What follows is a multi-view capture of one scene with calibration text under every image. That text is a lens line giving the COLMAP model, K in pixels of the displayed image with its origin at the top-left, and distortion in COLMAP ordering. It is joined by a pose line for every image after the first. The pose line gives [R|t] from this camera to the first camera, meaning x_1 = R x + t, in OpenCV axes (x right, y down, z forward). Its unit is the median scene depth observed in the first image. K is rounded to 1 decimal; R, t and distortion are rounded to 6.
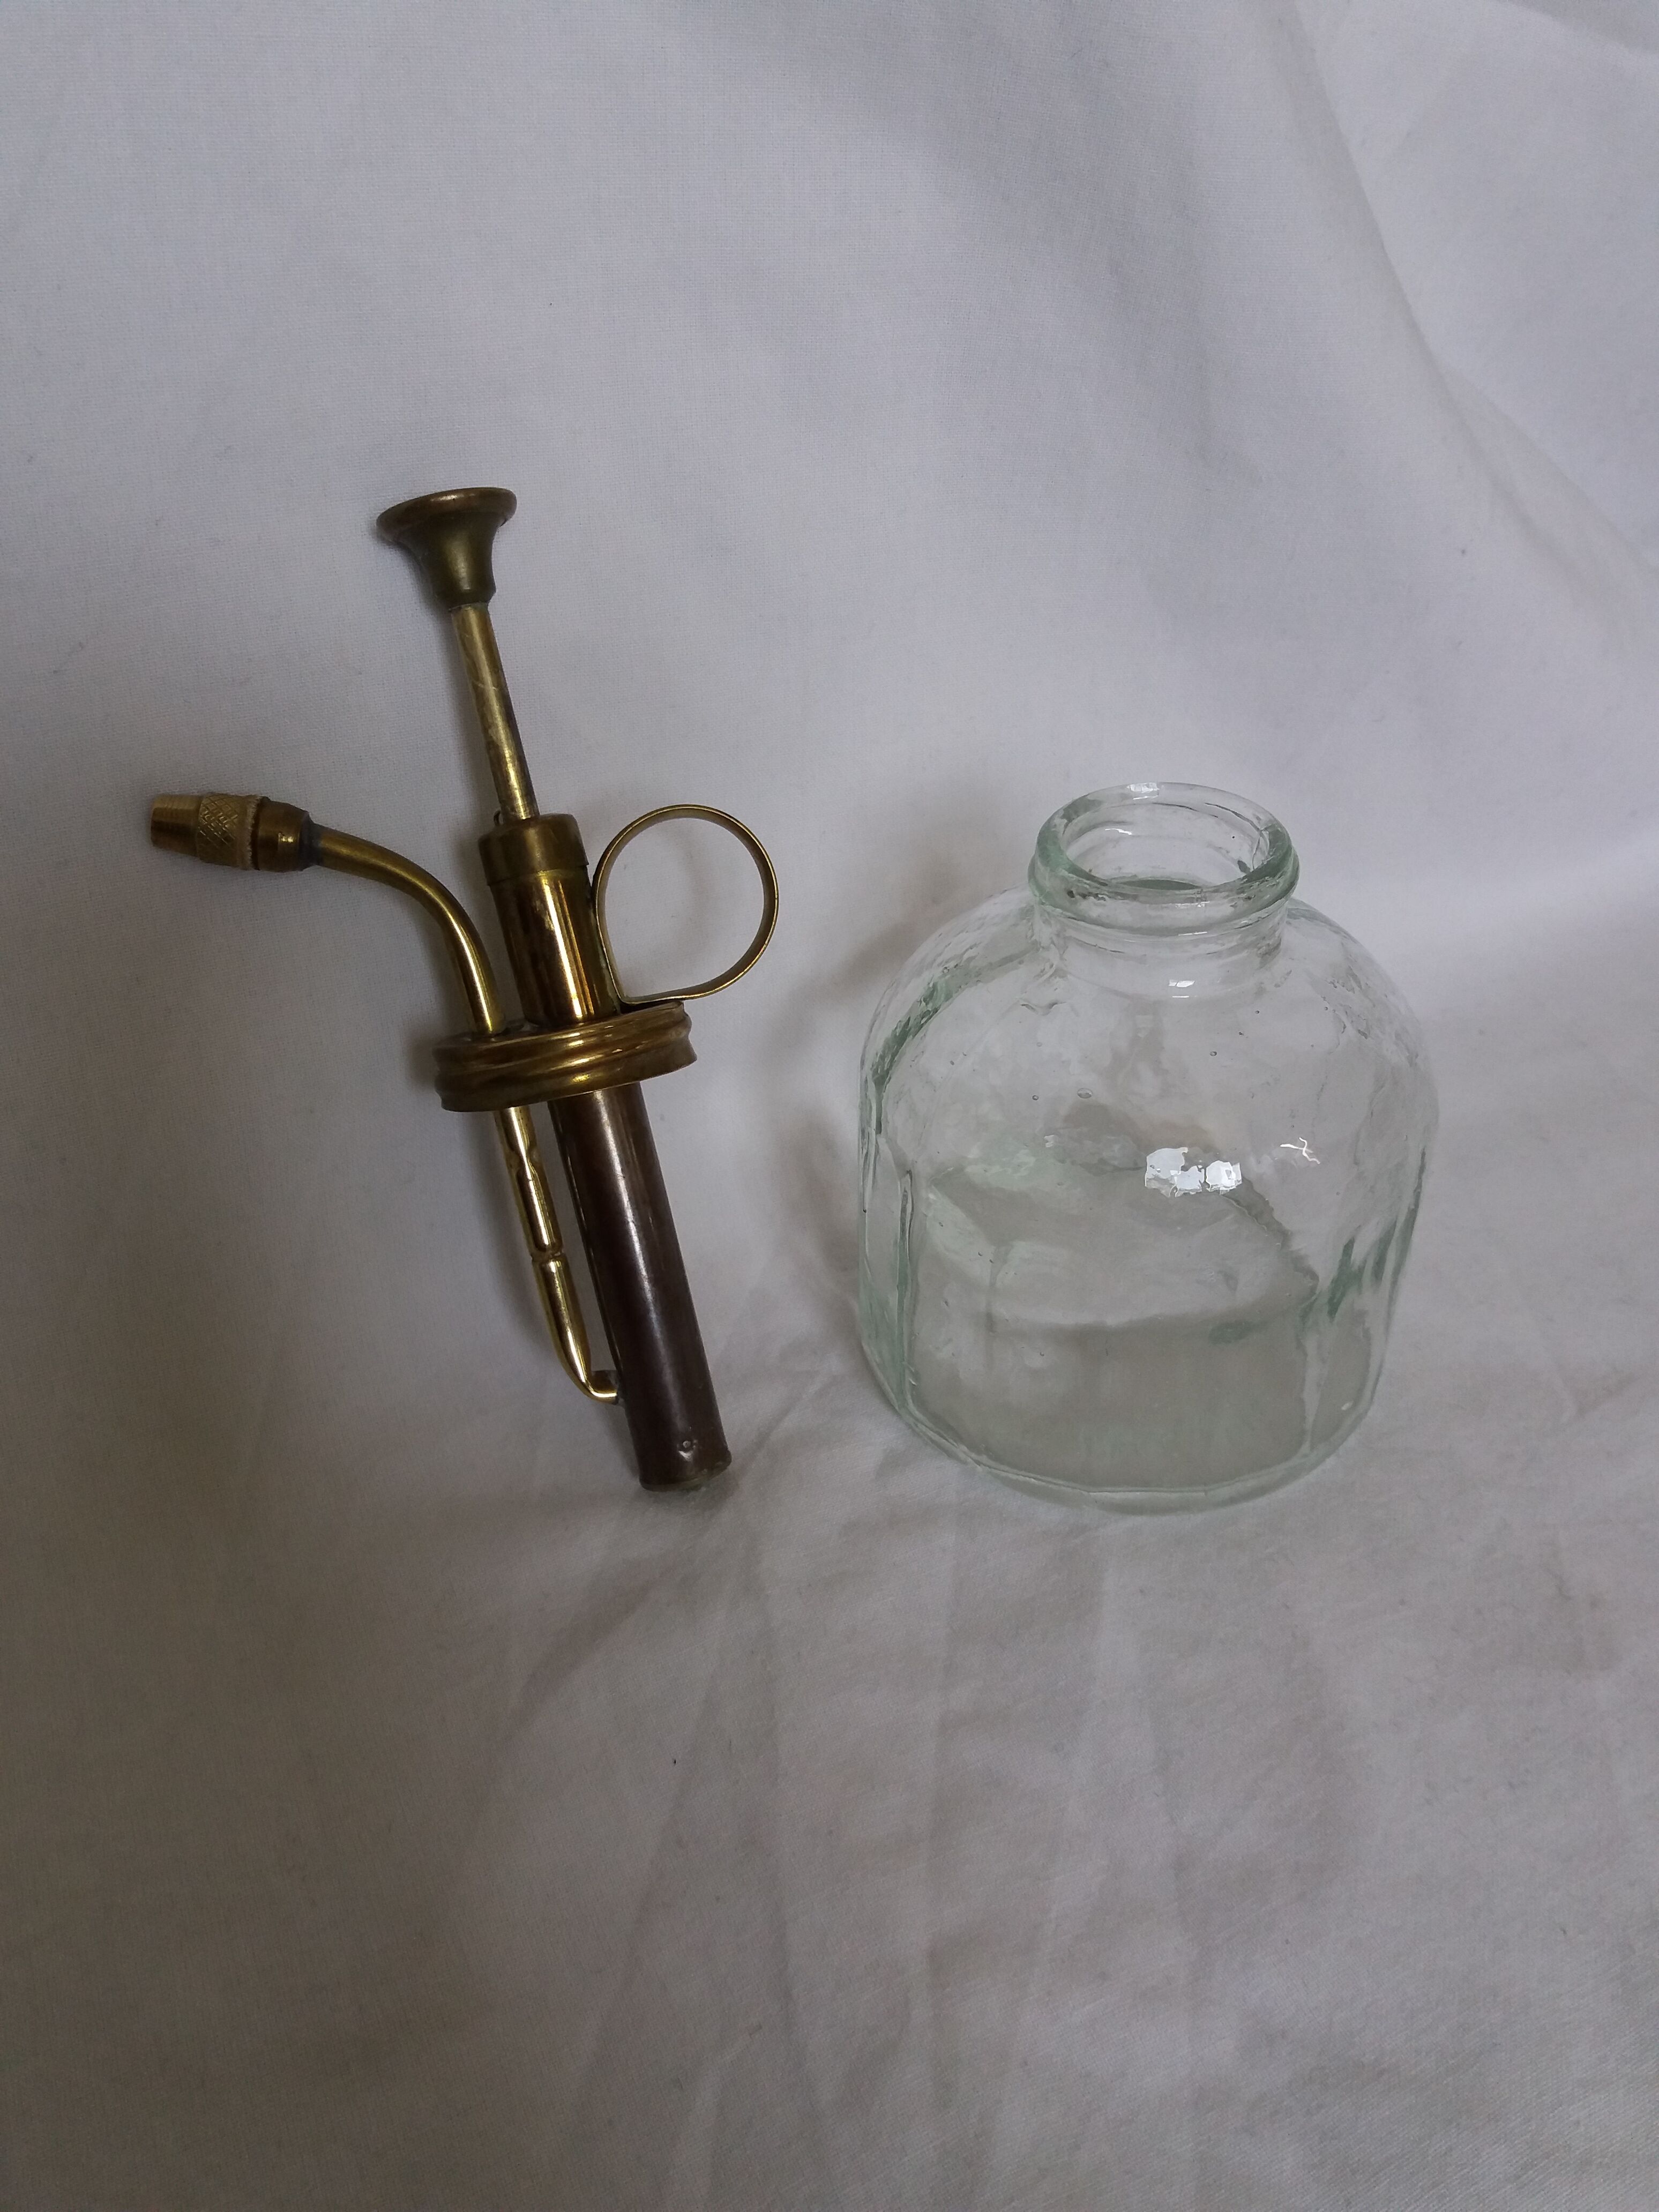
lens RADIAL K [[1831.5, 0, 829.5], [0, 1831.5, 1106.0], [0, 0, 1]] dist [-0.000675, -0.010013]
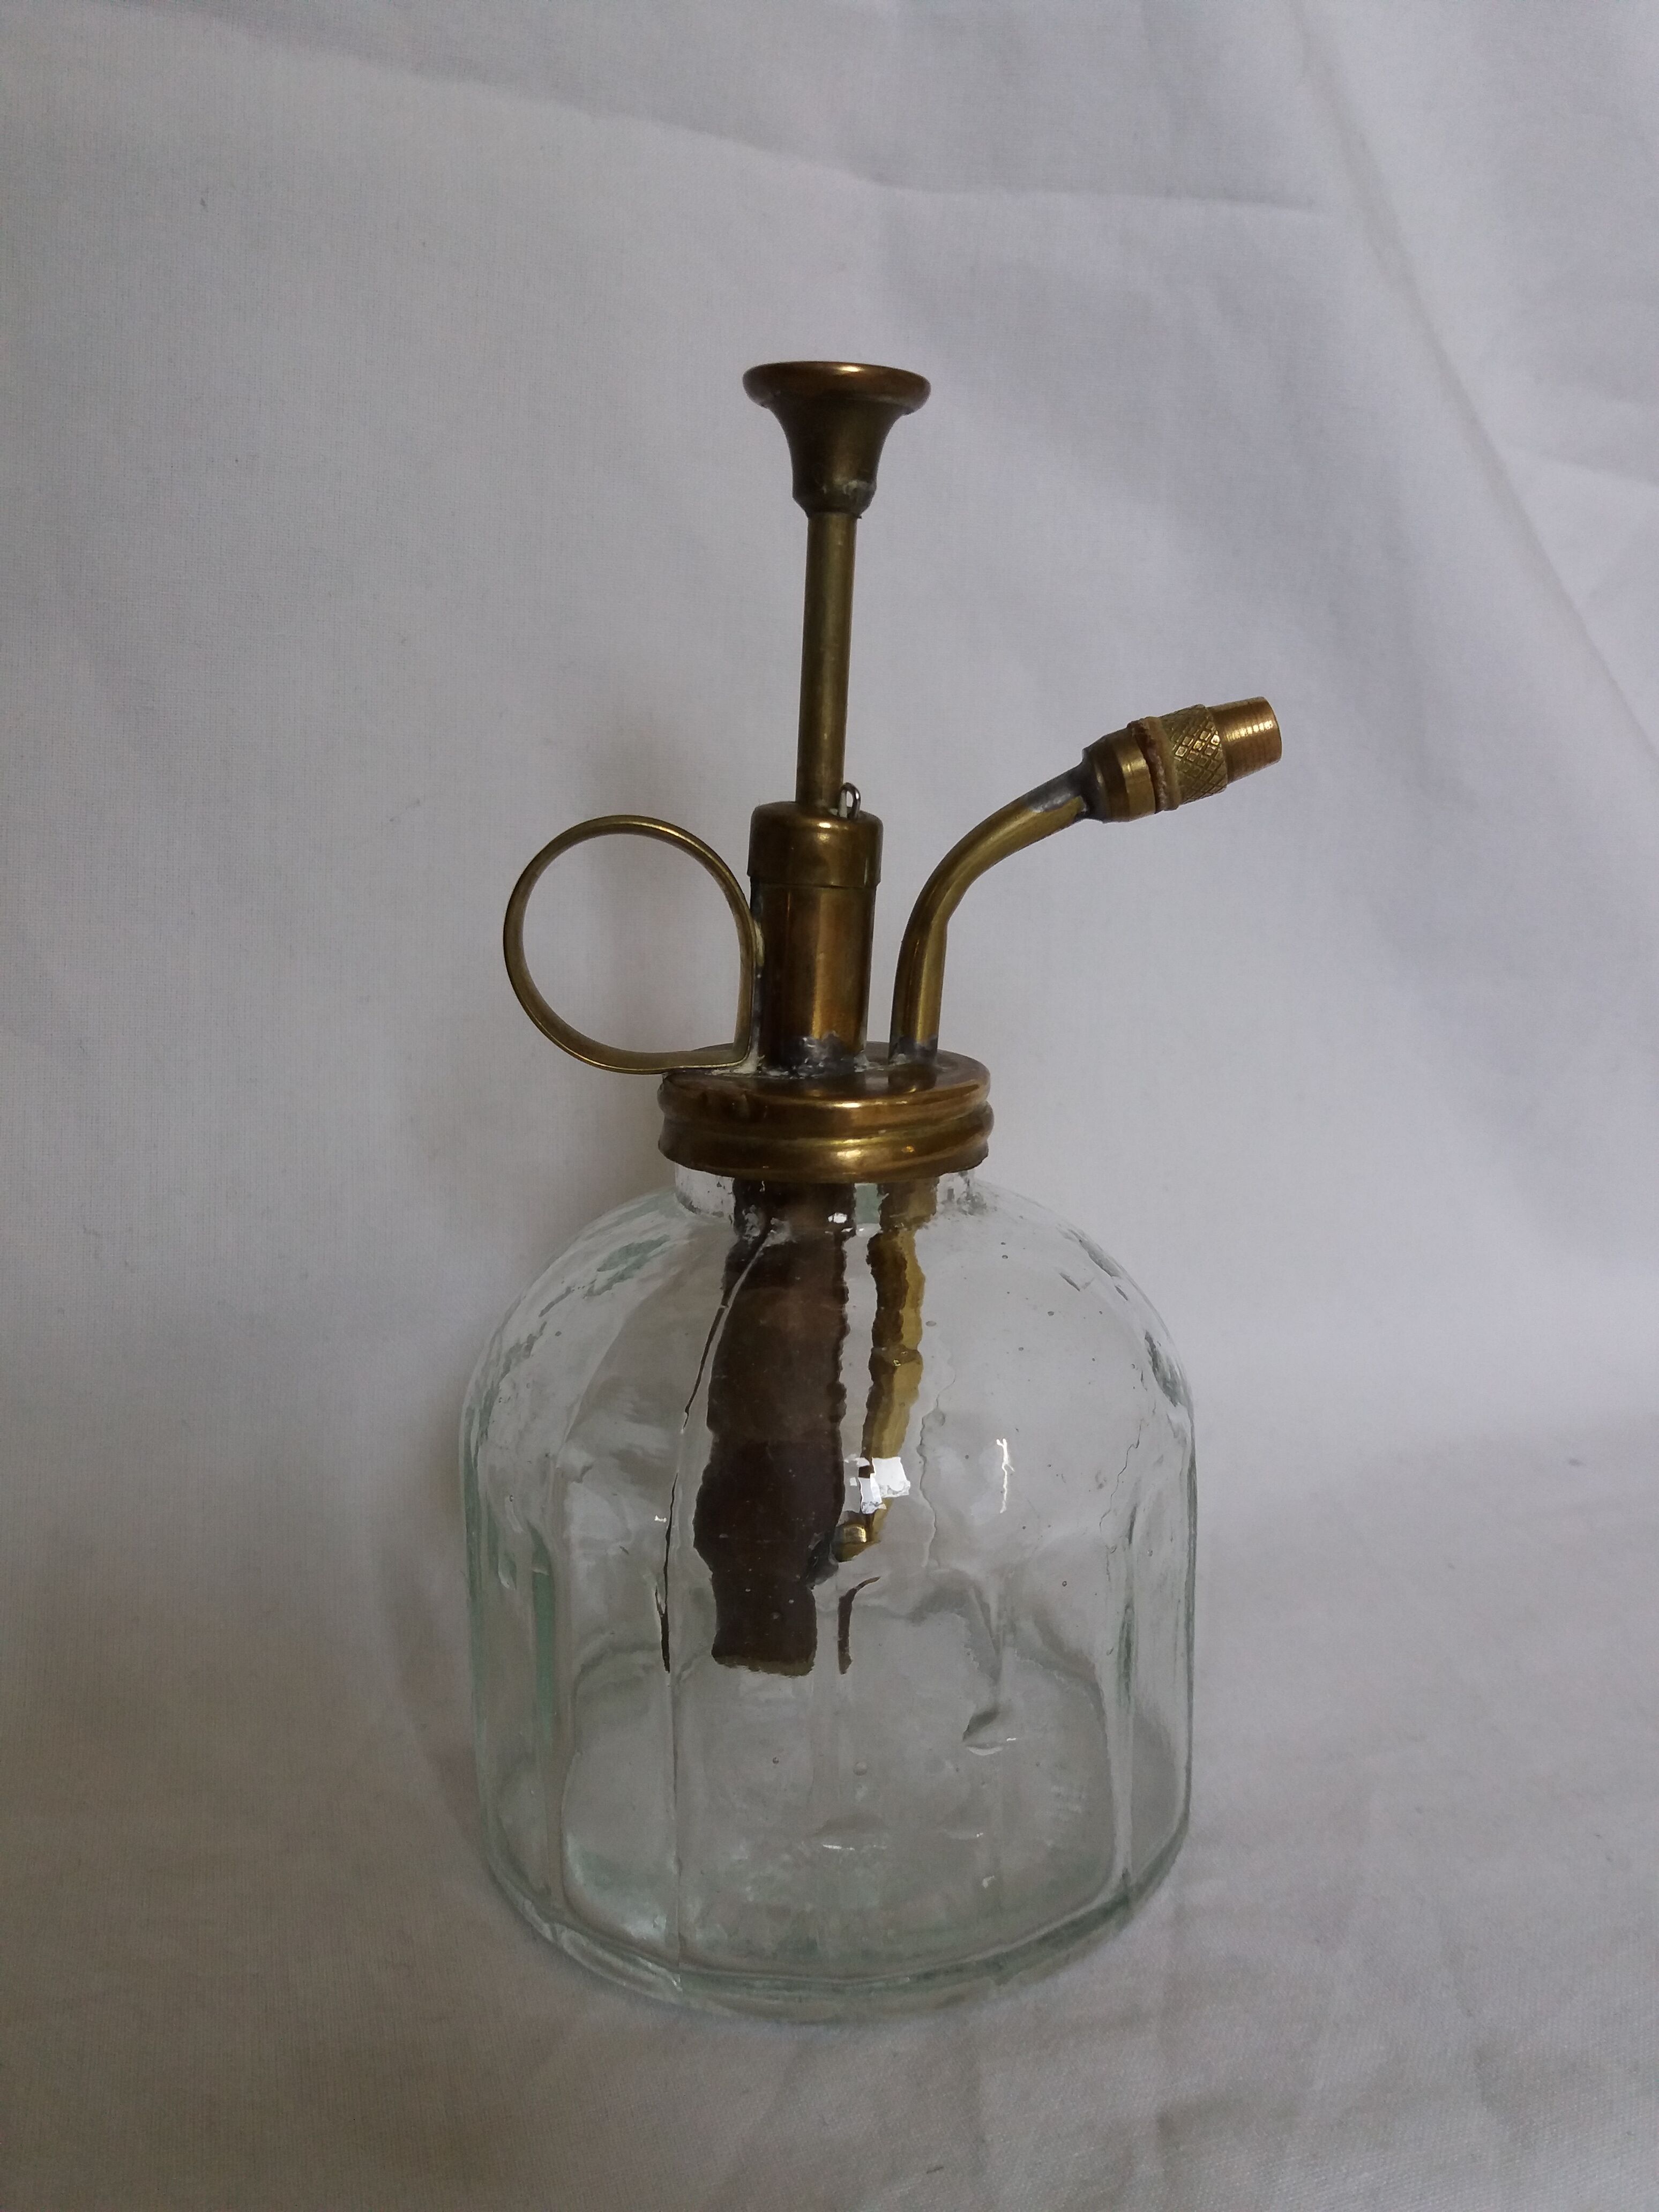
lens RADIAL K [[1831.5, 0, 829.5], [0, 1831.5, 1106.0], [0, 0, 1]] dist [-0.000675, -0.010013]
pose [[0.991555, 0.035434, -0.124749, -0.003204], [-0.085092, 0.903680, -0.419668, 0.386838], [0.097863, 0.426740, 0.899064, 0.084701]]
